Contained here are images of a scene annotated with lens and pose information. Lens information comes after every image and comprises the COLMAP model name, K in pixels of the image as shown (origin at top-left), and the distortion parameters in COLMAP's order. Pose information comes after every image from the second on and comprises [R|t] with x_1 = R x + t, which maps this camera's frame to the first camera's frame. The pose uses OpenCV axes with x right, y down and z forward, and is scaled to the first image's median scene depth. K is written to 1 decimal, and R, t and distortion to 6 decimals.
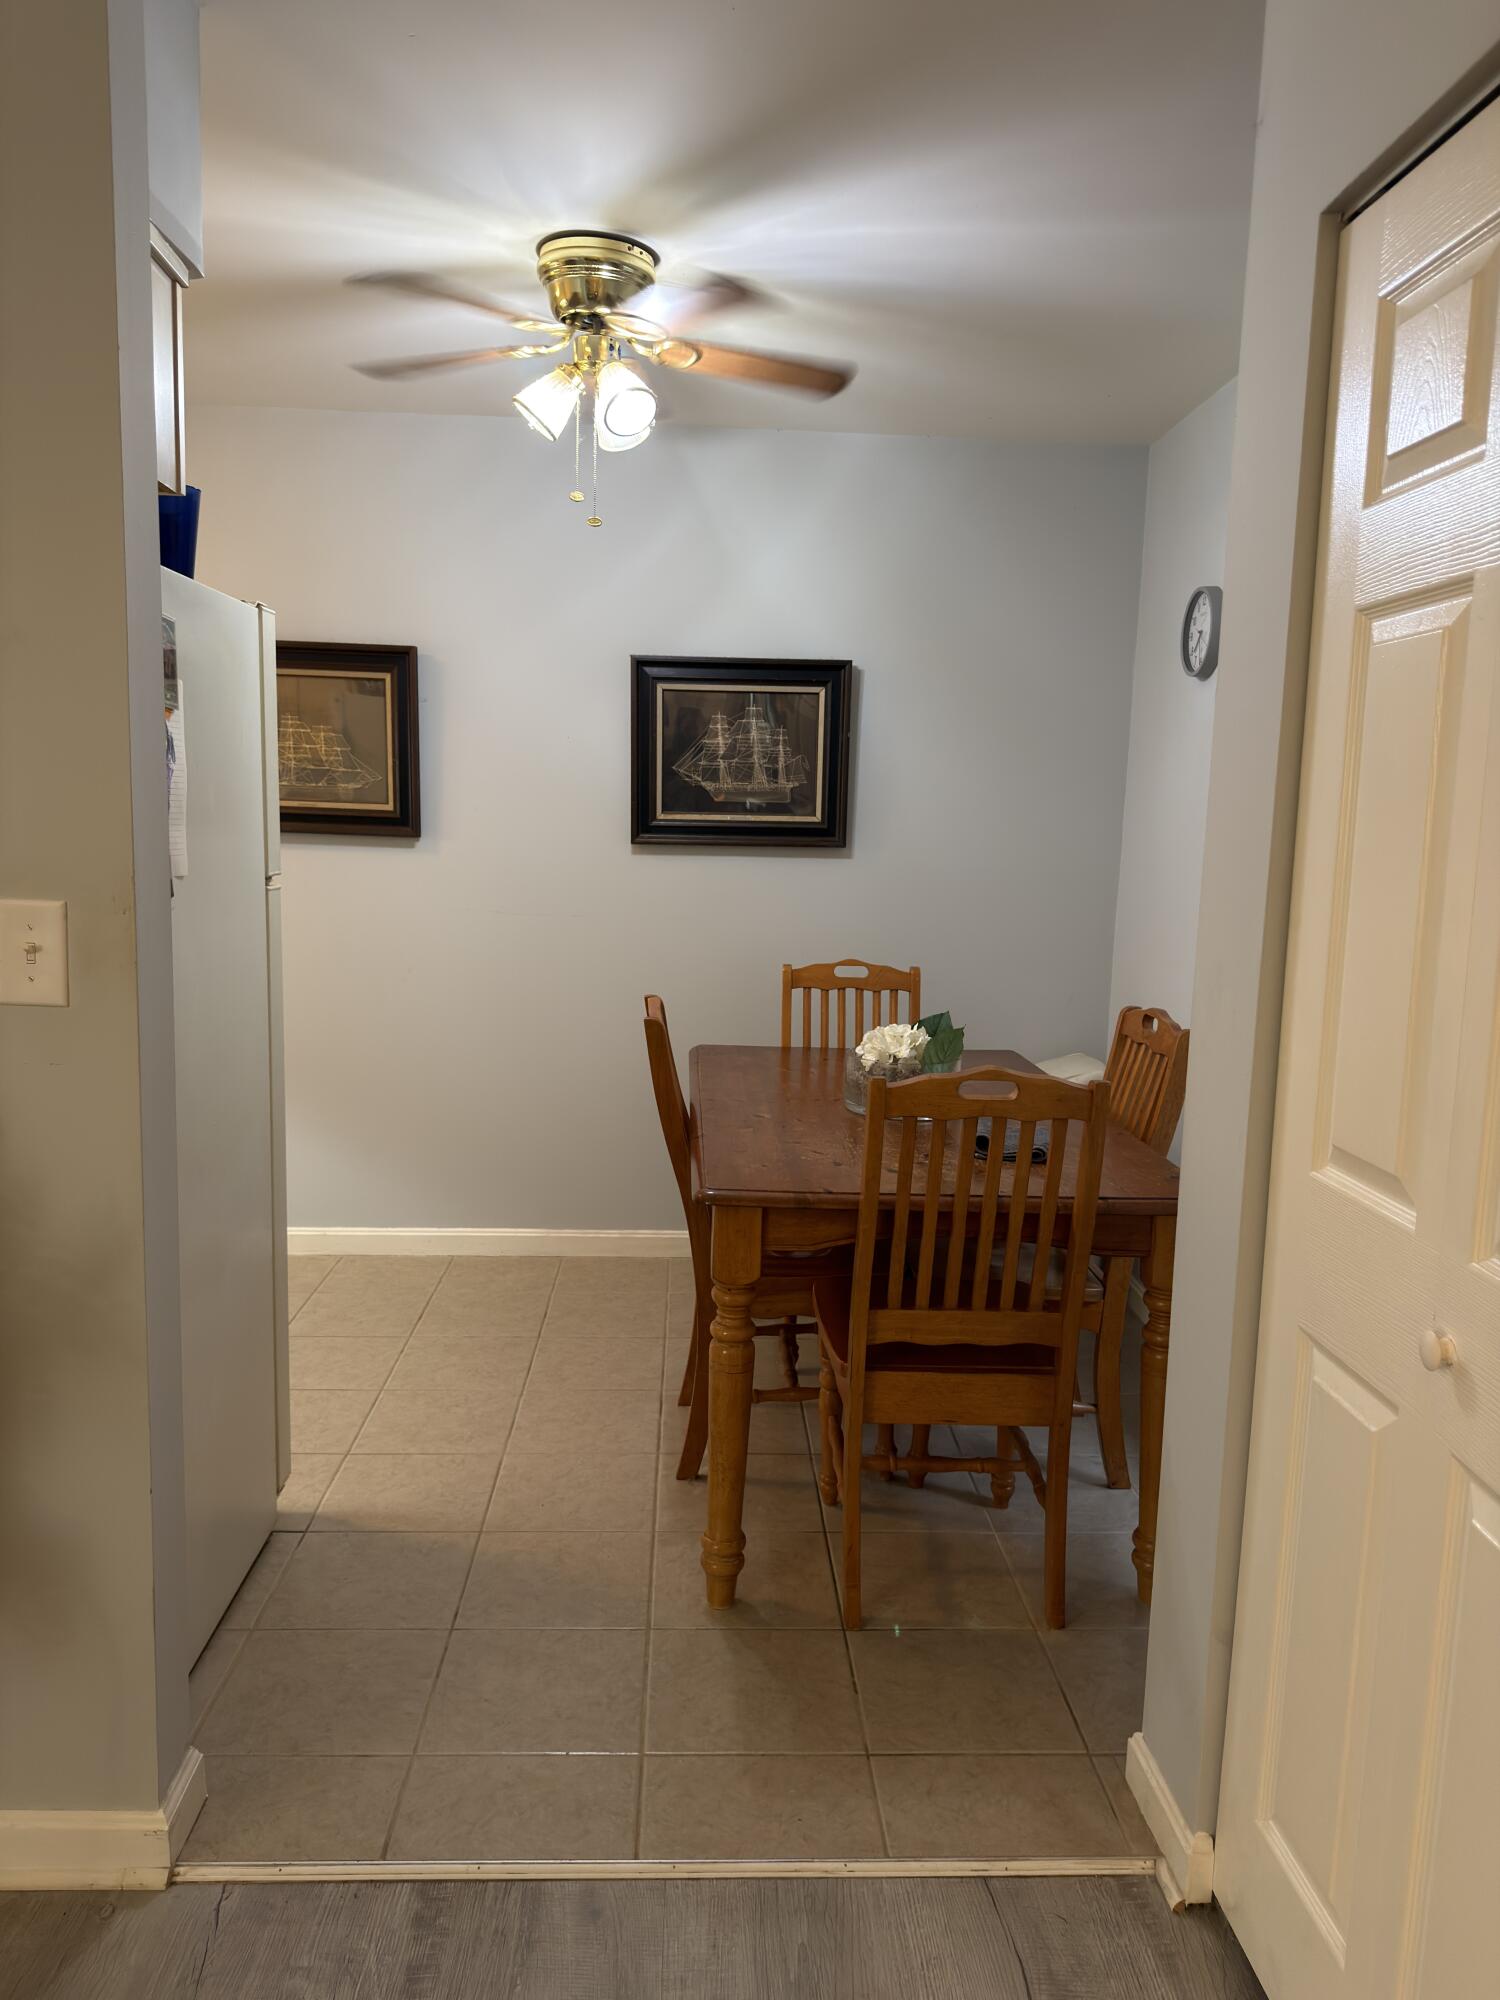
lens RADIAL K [[1413.0, 0, 745.4], [0, 1413.0, 1010.4], [0, 0, 1]] dist [0.093184, -0.147363]
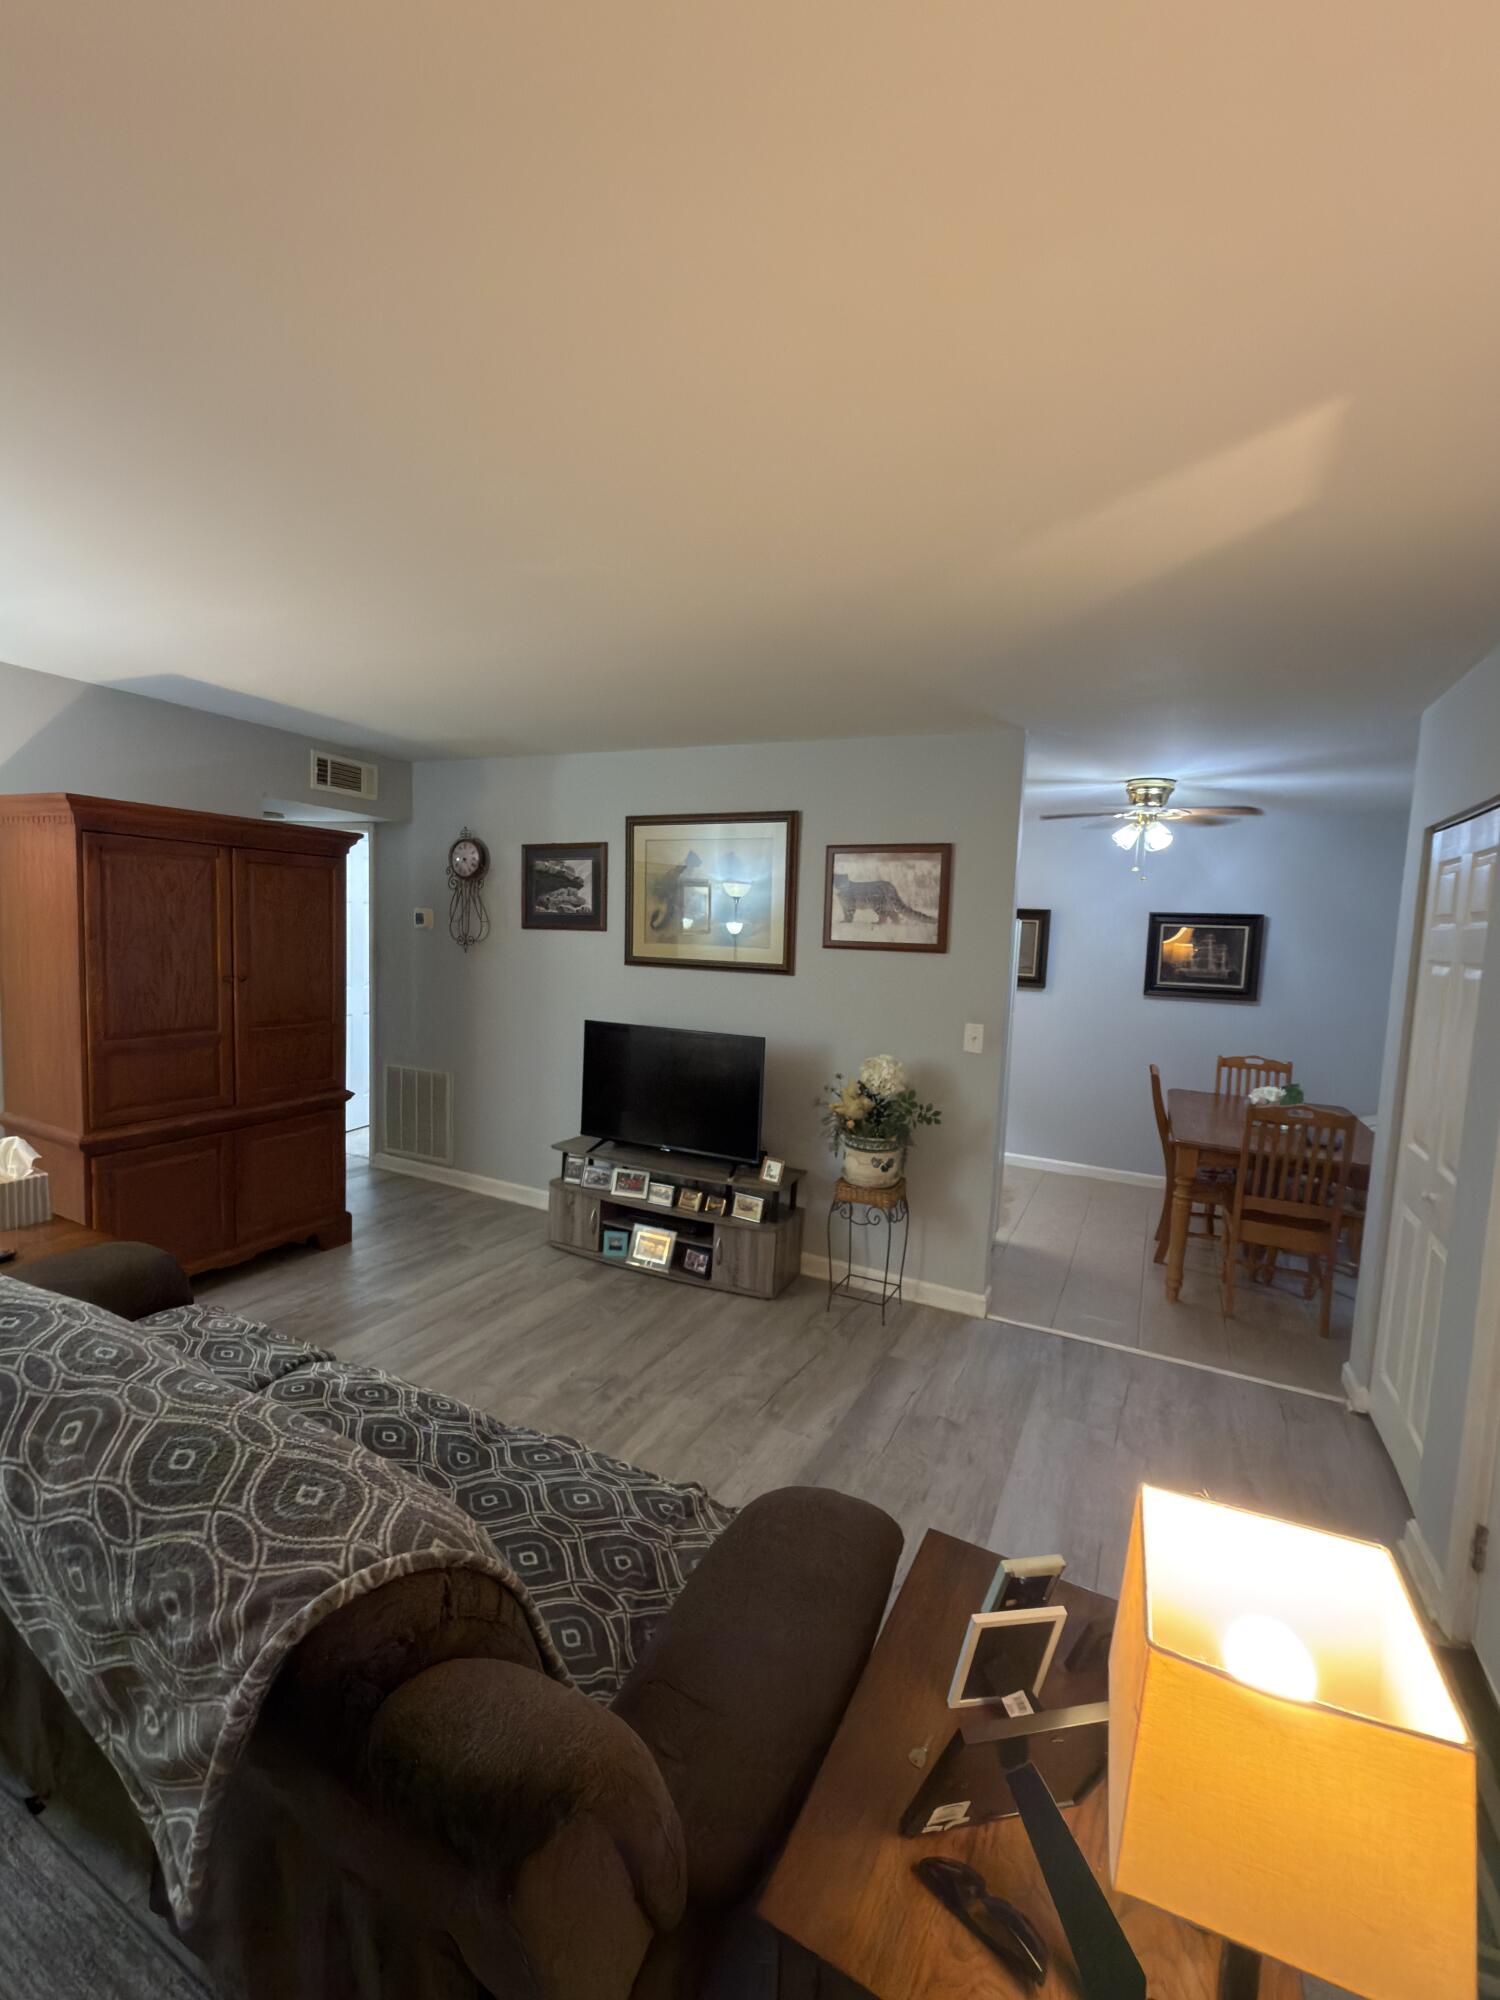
lens RADIAL K [[844.7, 0, 749.1], [0, 844.7, 1001.5], [0, 0, 1]] dist [0.001359, 0.000167]
pose [[0.879319, 0.055003, -0.473046, 0.003797], [-0.085179, 0.995455, -0.042589, 0.002892], [0.468553, 0.077743, 0.880008, -0.647129]]
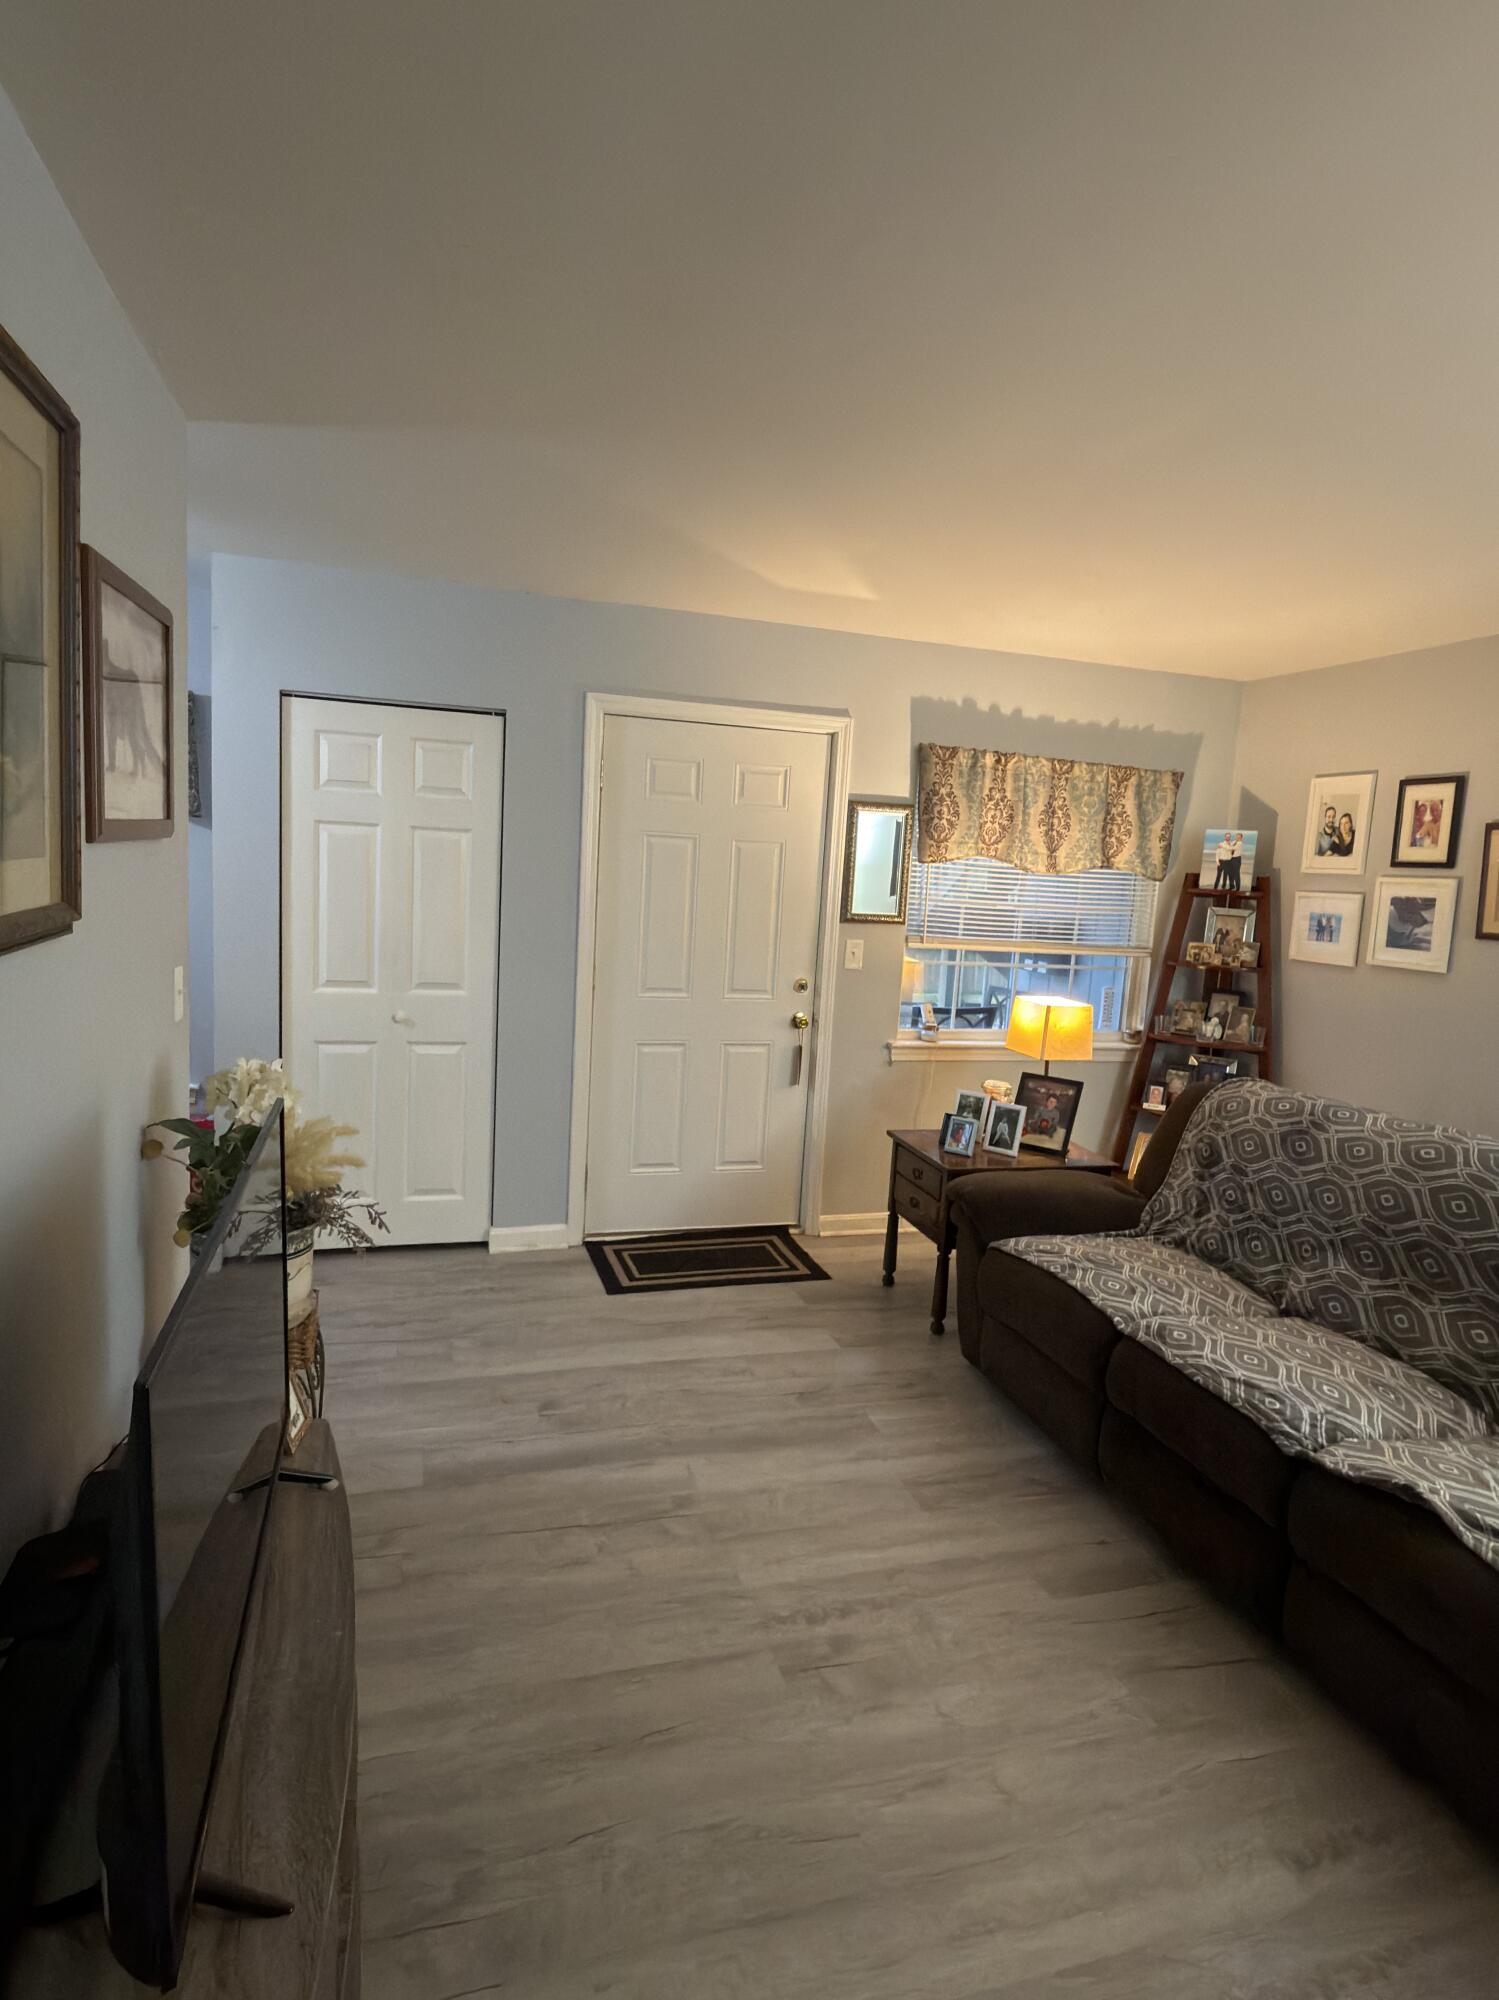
lens RADIAL K [[1100.8, 0, 749.5], [0, 1100.8, 1000.0], [0, 0, 1]] dist [0.000891, 0.000434]
pose [[-0.255689, -0.170952, 0.951524, -1.185195], [0.069631, 0.978429, 0.194496, -0.150935], [-0.964248, 0.115986, -0.238270, 0.340311]]
